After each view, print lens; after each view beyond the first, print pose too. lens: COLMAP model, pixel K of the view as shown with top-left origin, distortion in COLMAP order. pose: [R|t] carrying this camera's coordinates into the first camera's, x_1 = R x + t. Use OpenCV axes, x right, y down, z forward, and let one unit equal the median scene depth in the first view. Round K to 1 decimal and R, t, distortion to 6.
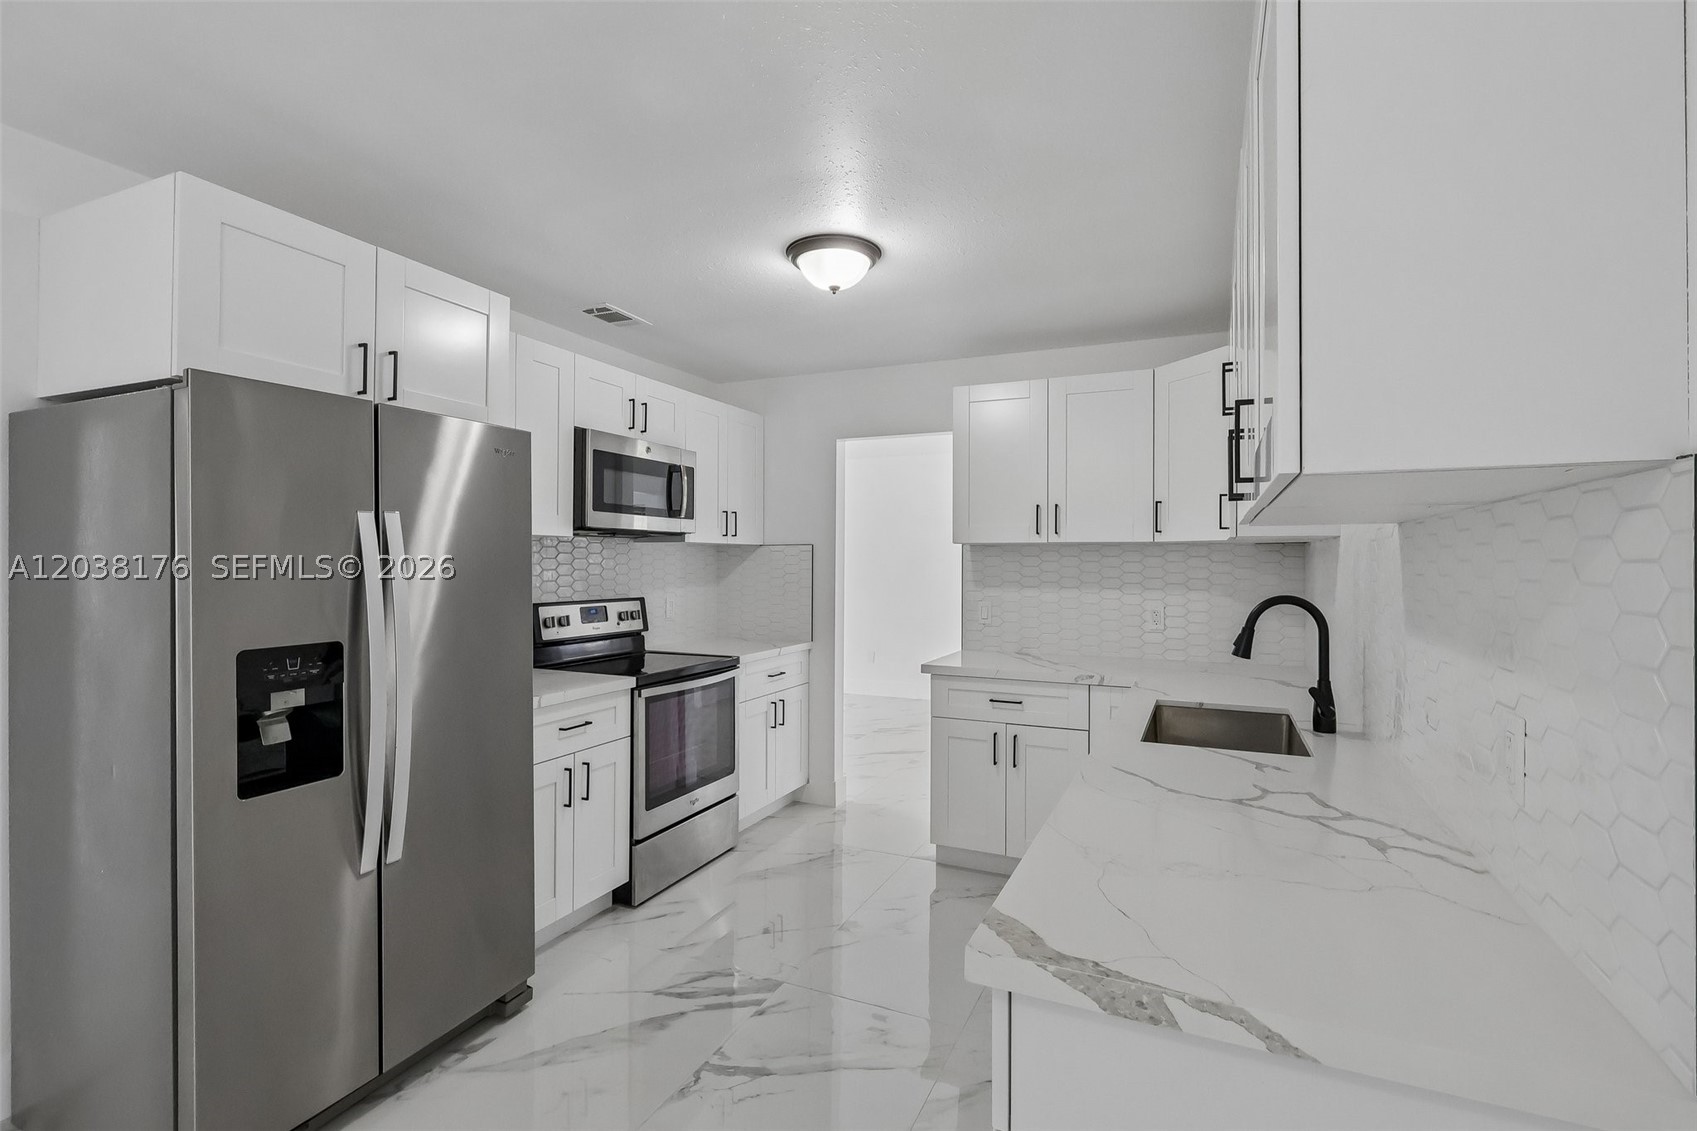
lens RADIAL K [[789.1, 0, 847.5], [0, 789.1, 564.2], [0, 0, 1]] dist [0.000526, 0.000118]
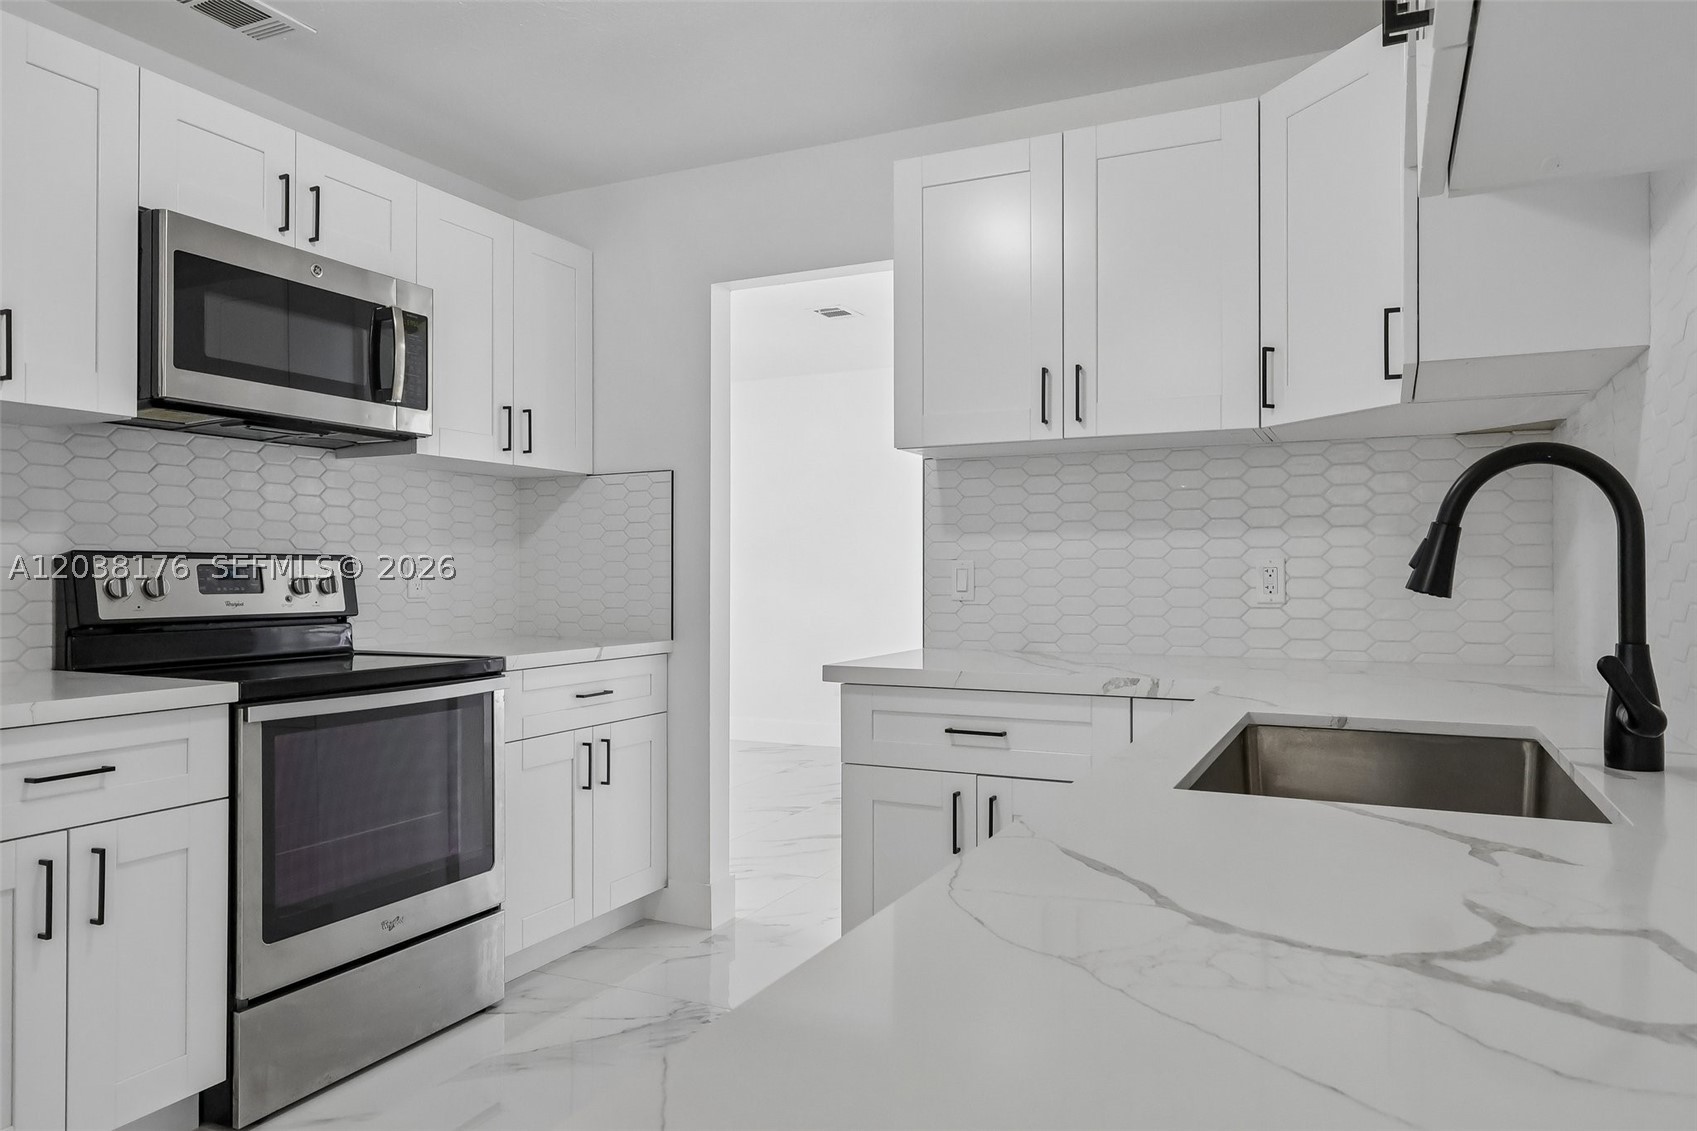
lens RADIAL K [[1111.9, 0, 848.2], [0, 1111.9, 575.2], [0, 0, 1]] dist [0.006081, -0.000805]
pose [[0.999796, -0.005098, -0.019552, 0.125139], [0.005084, 0.999987, -0.000766, 0.066701], [0.019556, 0.000666, 0.999809, 0.249170]]
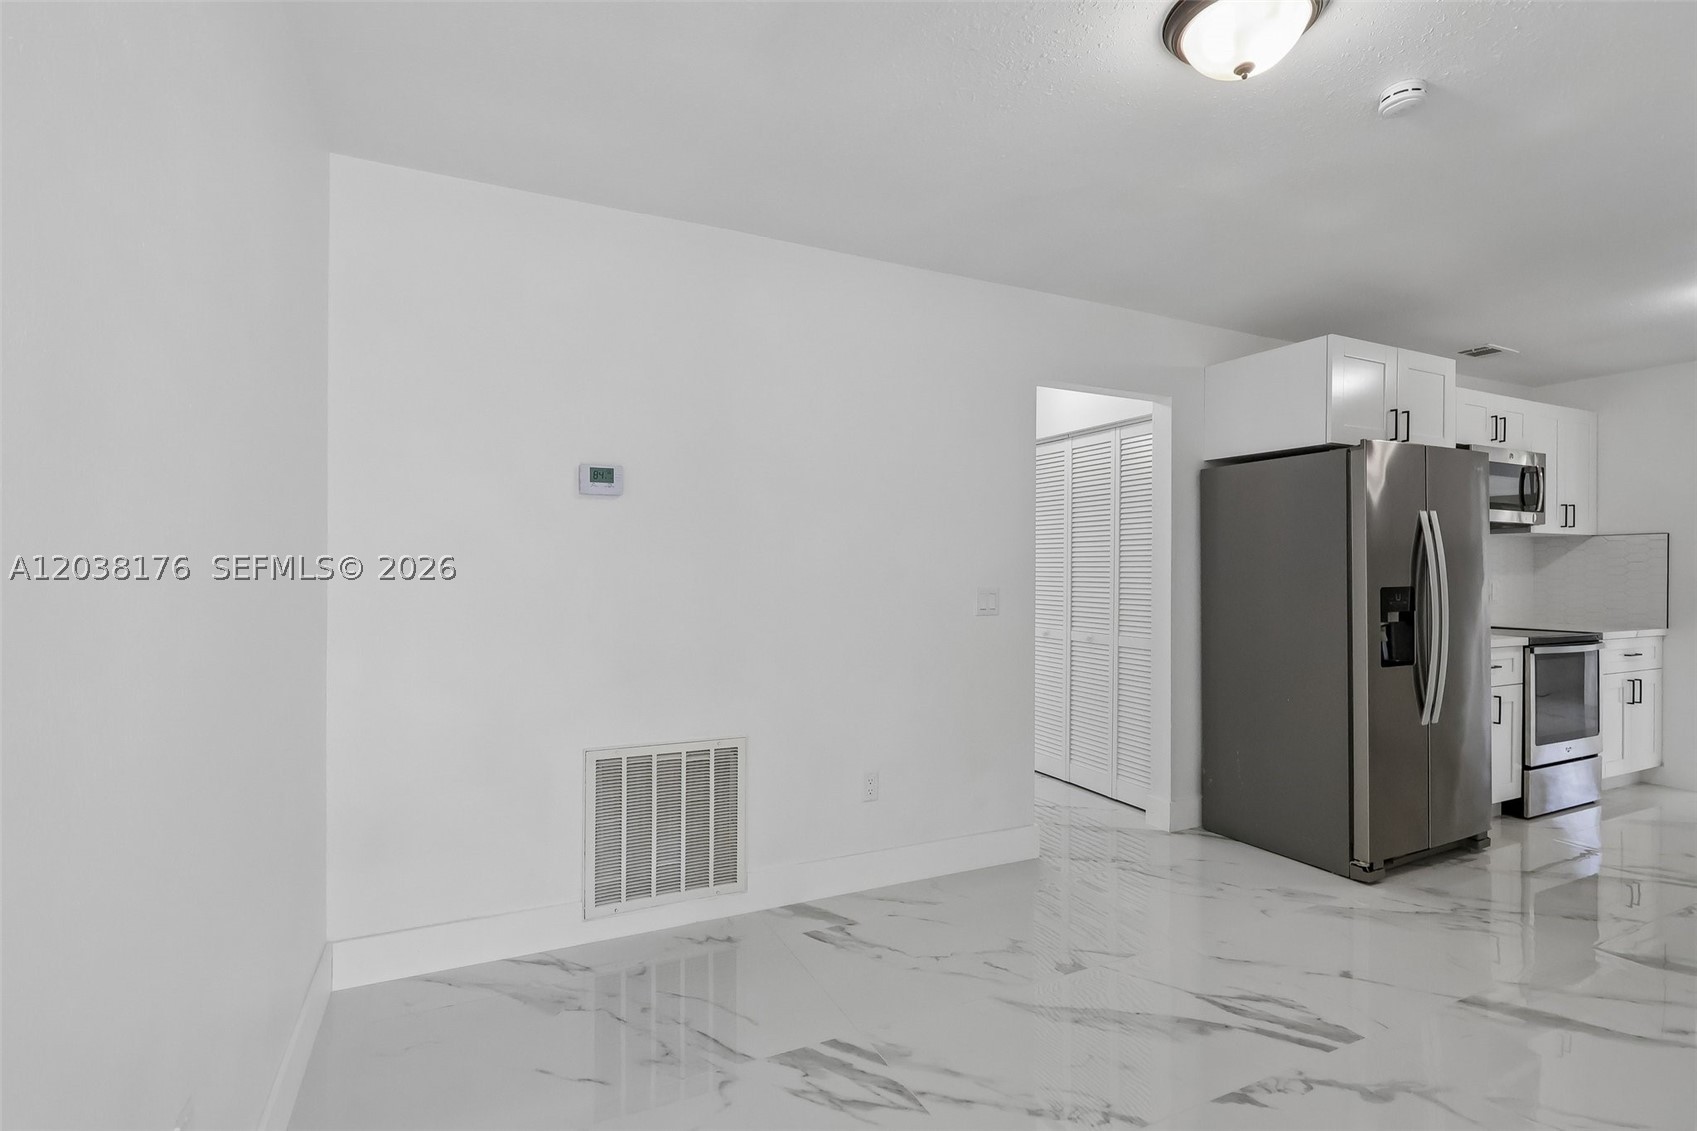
lens RADIAL K [[795.5, 0, 851.6], [0, 795.5, 574.7], [0, 0, 1]] dist [-0.002494, 0.000079]
pose [[0.768311, 0.003125, -0.640069, -0.252298], [-0.002964, 0.999995, 0.001324, 0.039082], [0.640069, 0.000880, 0.768317, -0.587224]]
